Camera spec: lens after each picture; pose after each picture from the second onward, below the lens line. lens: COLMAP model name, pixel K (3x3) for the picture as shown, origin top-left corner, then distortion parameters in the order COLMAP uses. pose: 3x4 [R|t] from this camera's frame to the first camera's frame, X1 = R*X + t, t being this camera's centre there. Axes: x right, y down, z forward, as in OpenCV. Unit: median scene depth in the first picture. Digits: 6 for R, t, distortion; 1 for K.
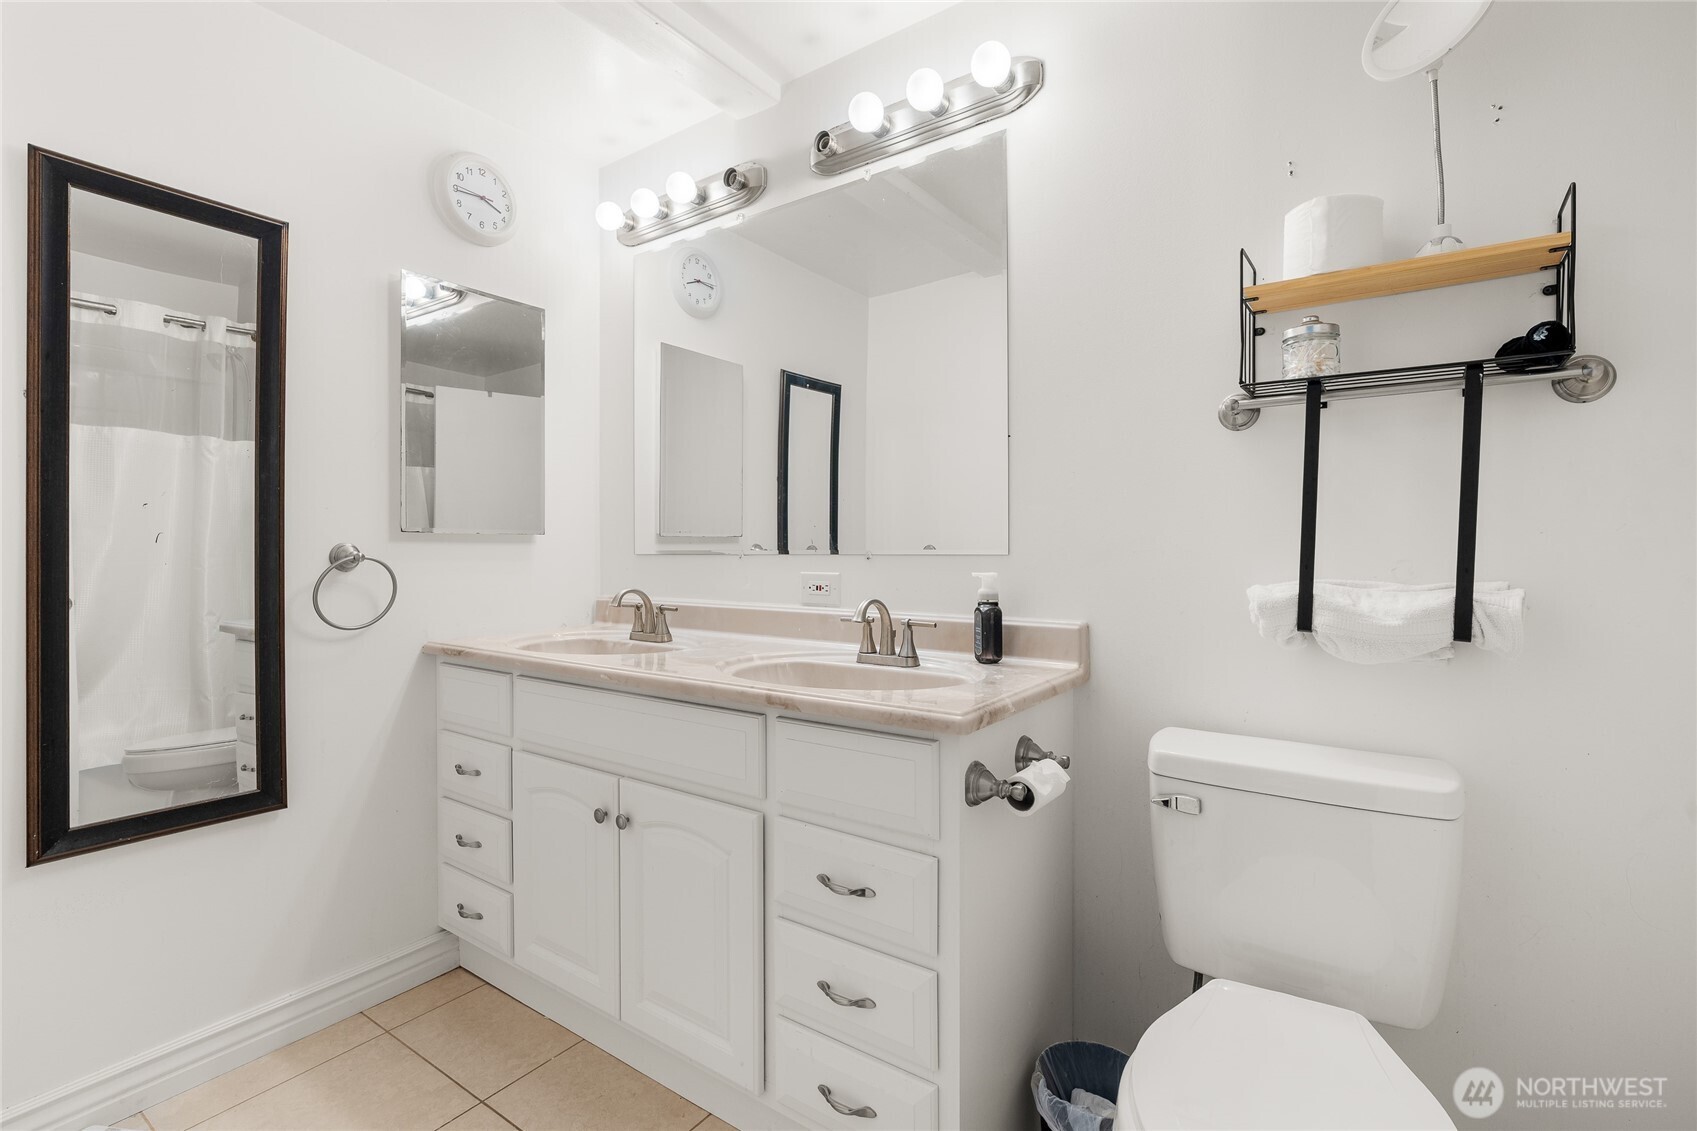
lens RADIAL K [[779.7, 0, 845.0], [0, 779.7, 558.7], [0, 0, 1]] dist [-0.006293, 0.002264]
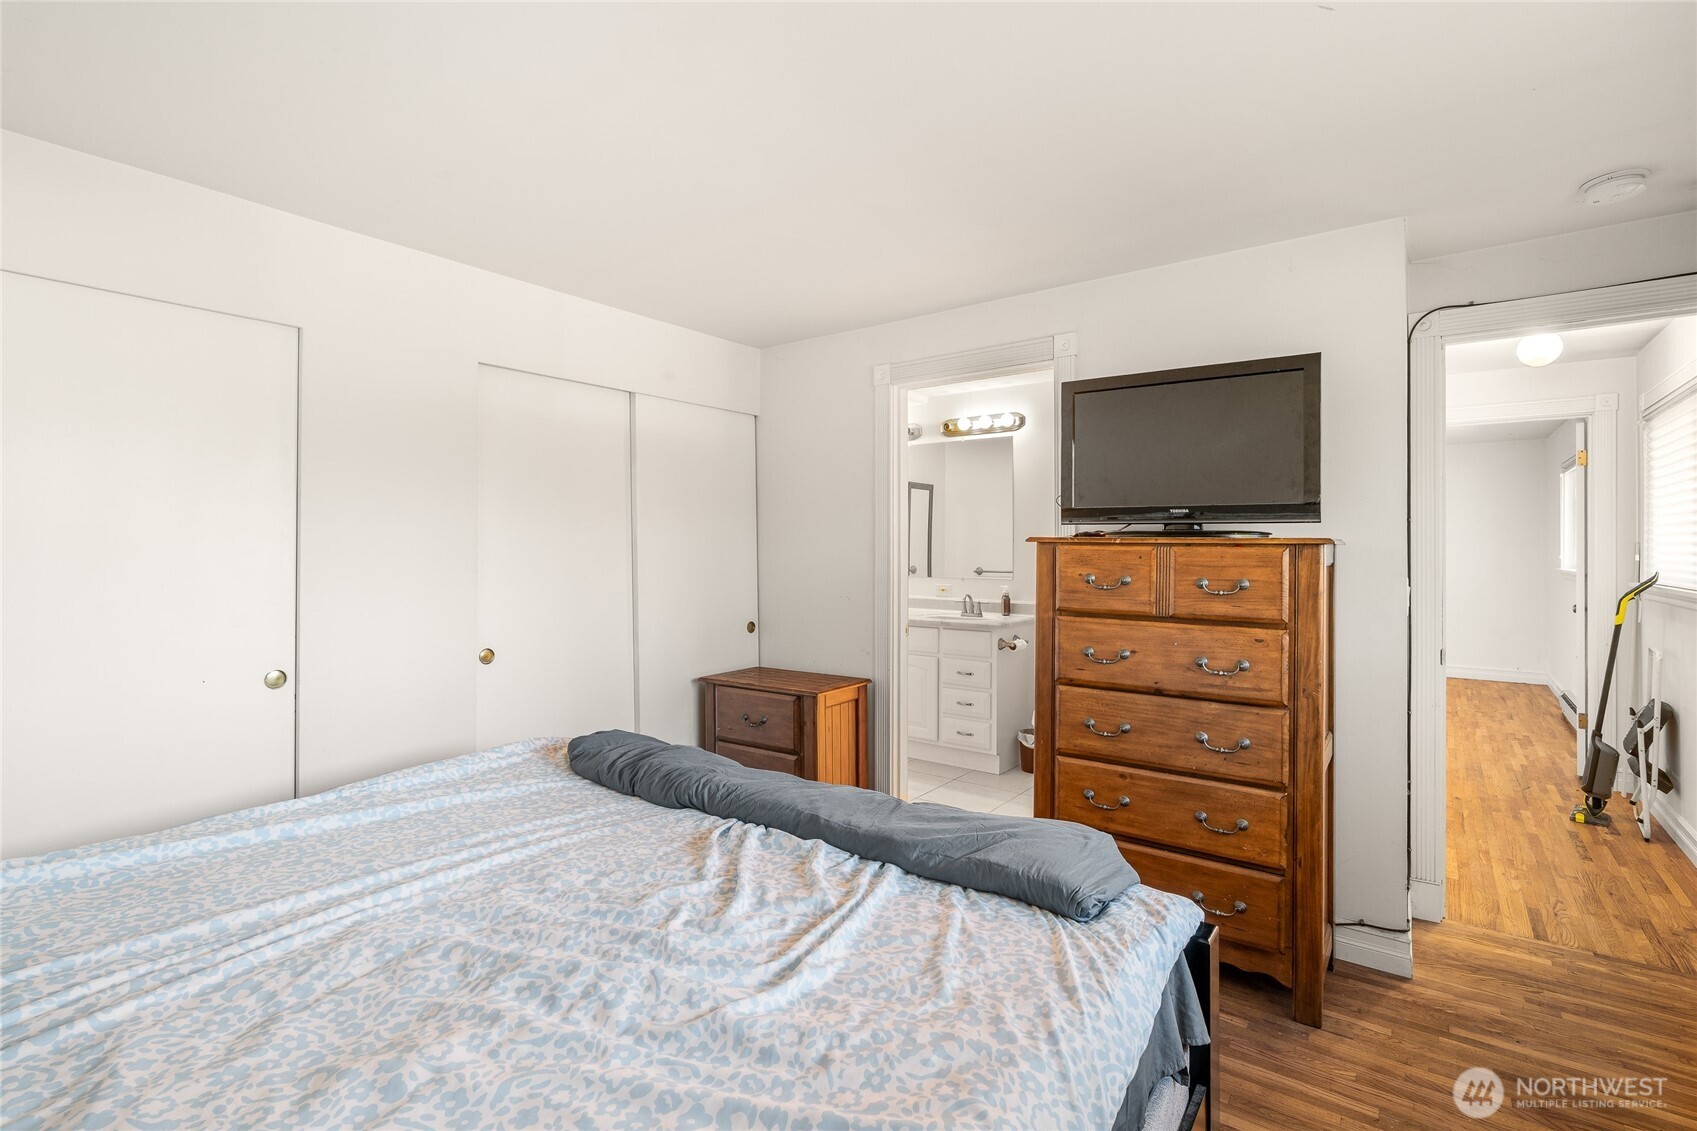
lens RADIAL K [[779.7, 0, 849.9], [0, 779.7, 564.6], [0, 0, 1]] dist [-0.006293, 0.002264]
pose [[0.999165, 0.001516, -0.040831, -0.291877], [-0.001636, 0.999994, -0.002904, -0.053758], [0.040826, 0.002968, 0.999162, -2.000850]]
